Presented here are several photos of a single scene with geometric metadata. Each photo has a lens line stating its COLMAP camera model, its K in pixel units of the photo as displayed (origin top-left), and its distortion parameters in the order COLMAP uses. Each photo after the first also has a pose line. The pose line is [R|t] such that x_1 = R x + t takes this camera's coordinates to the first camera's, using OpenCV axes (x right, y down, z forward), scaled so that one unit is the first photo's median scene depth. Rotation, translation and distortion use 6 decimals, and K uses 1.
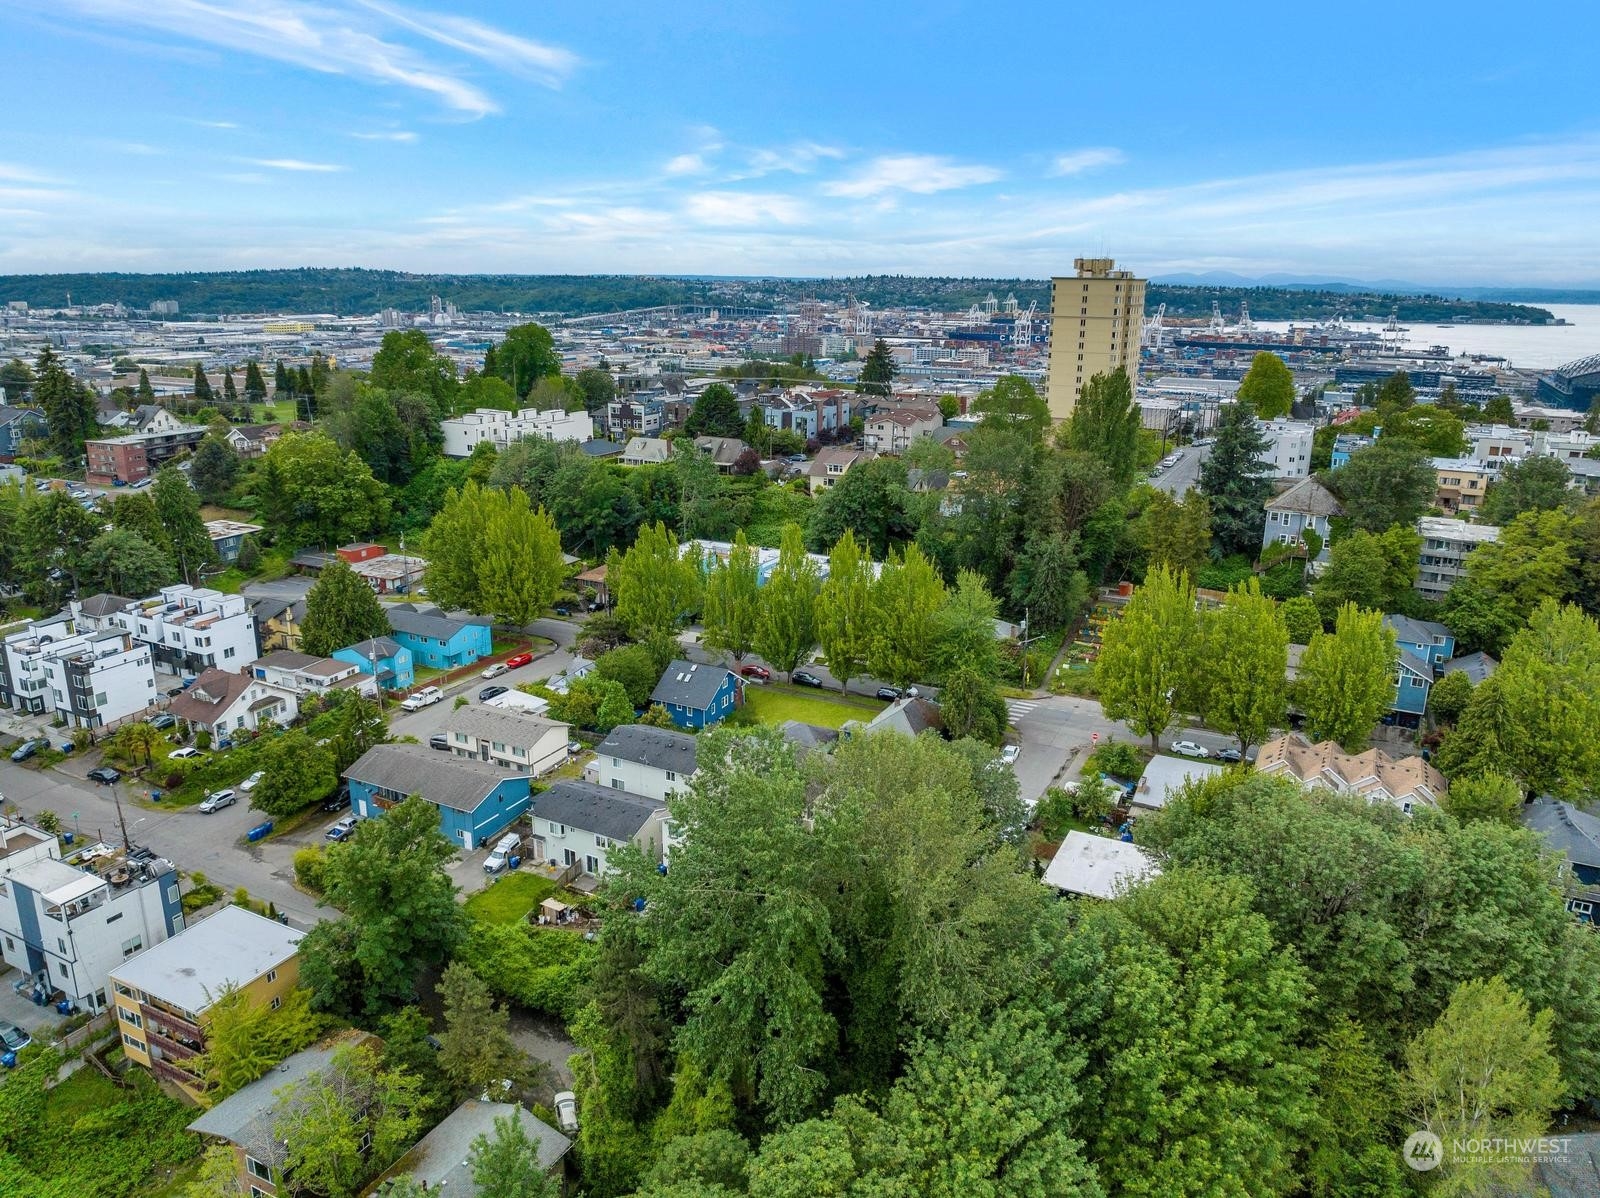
lens RADIAL K [[1126.1, 0, 793.4], [0, 1126.1, 599.3], [0, 0, 1]] dist [-0.041301, 0.006608]
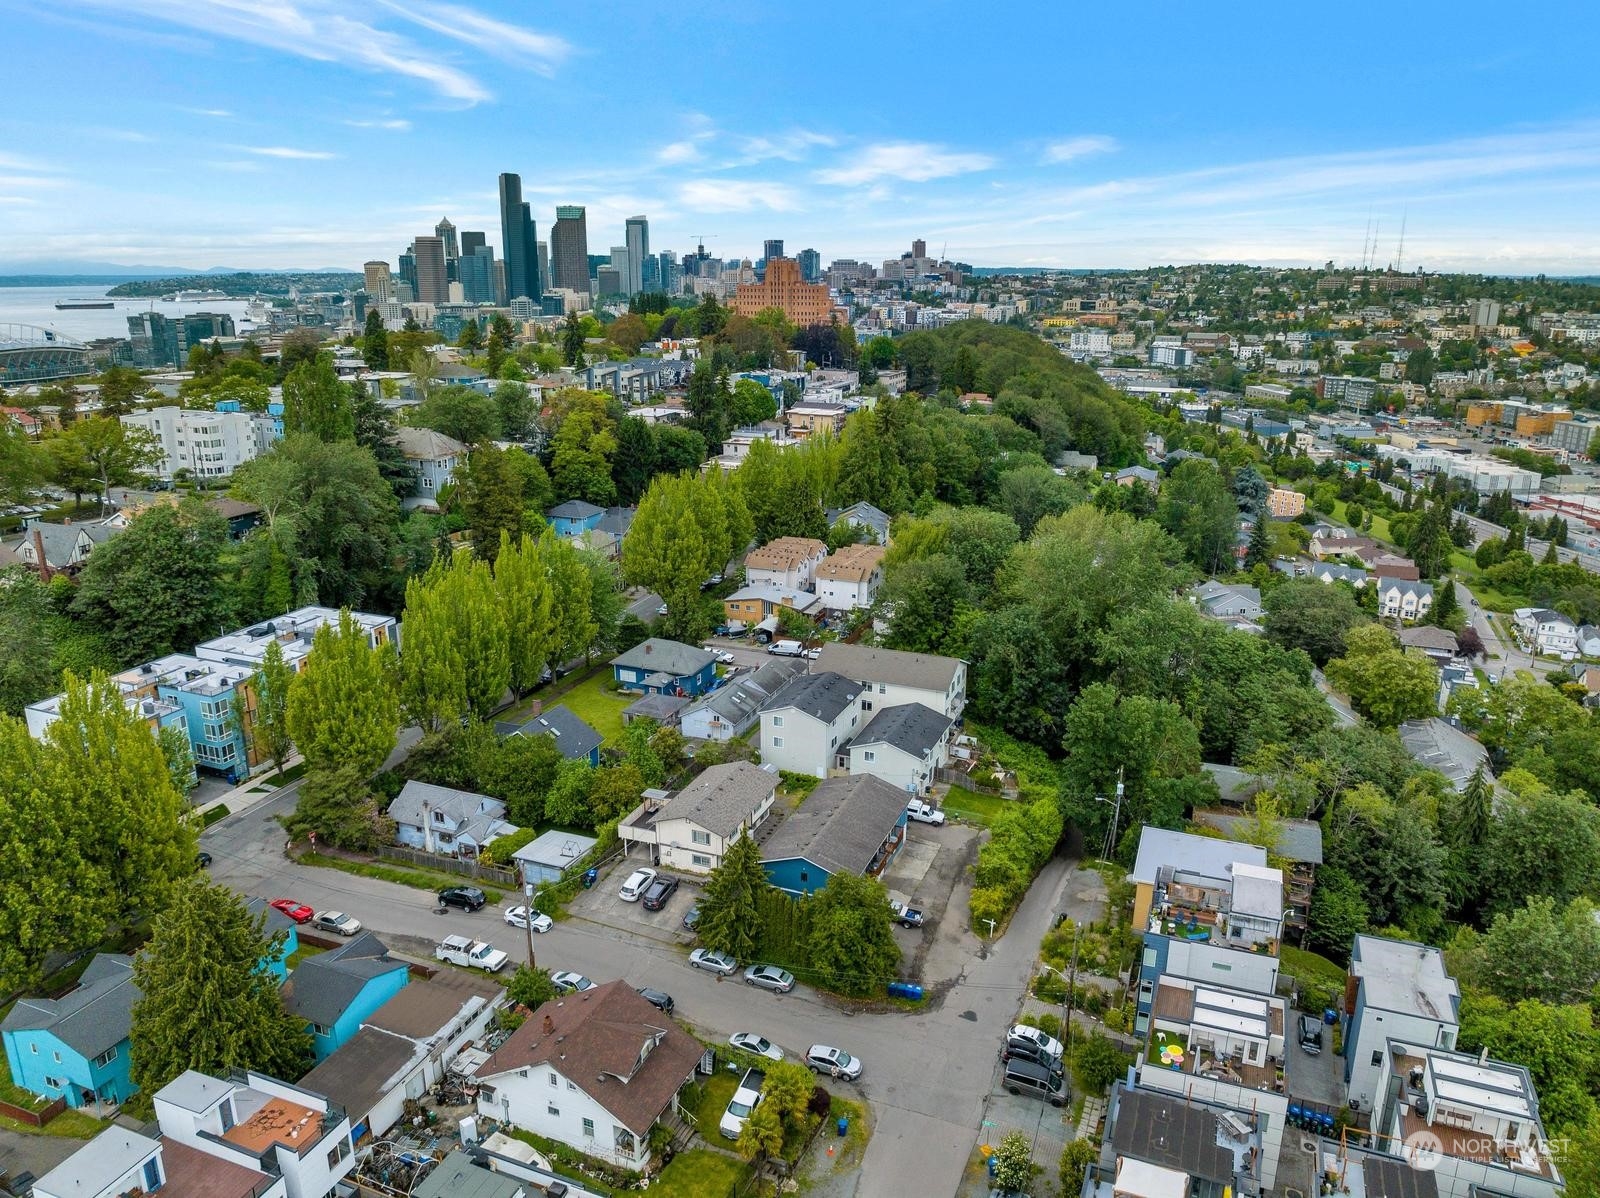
lens RADIAL K [[1126.1, 0, 802.8], [0, 1126.1, 596.3], [0, 0, 1]] dist [-0.041301, 0.006608]
pose [[-0.096826, -0.285655, 0.953429, -0.524340], [0.272011, 0.913867, 0.301426, -0.134755], [-0.957410, 0.288529, -0.010785, 0.464481]]
